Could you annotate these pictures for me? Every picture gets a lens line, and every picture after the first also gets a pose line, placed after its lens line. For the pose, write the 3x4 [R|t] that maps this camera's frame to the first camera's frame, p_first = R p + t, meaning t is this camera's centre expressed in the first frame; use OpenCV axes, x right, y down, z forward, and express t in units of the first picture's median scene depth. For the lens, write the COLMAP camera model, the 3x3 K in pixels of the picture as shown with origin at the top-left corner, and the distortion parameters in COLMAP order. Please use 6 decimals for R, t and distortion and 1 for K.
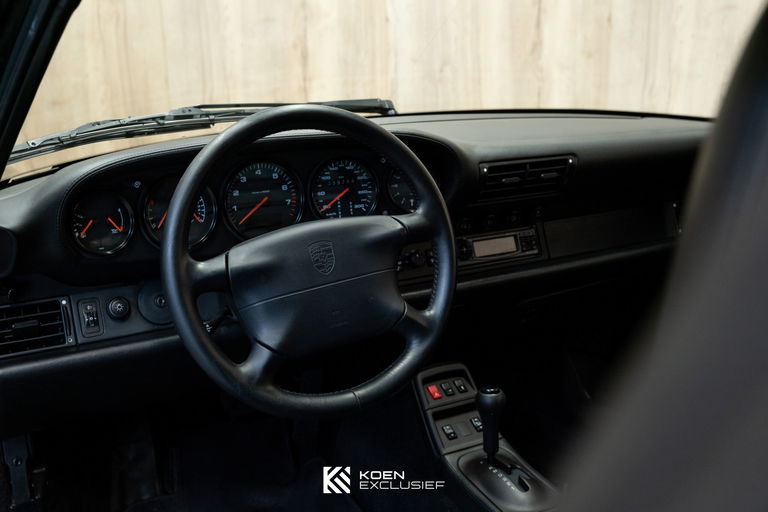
lens RADIAL K [[872.7, 0, 385.1], [0, 872.7, 256.5], [0, 0, 1]] dist [-0.007917, 0.000000]
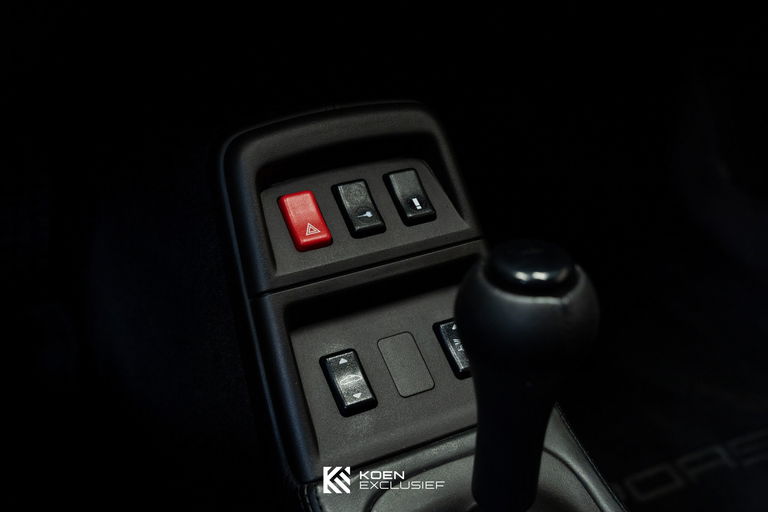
lens RADIAL K [[987.7, 0, 388.9], [0, 987.7, 257.1], [0, 0, 1]] dist [-0.001935, 0.000000]
pose [[0.997645, 0.062220, 0.028859, 0.075015], [-0.068310, 0.939172, 0.336584, 0.068009], [-0.006162, -0.337763, 0.941211, 0.738275]]
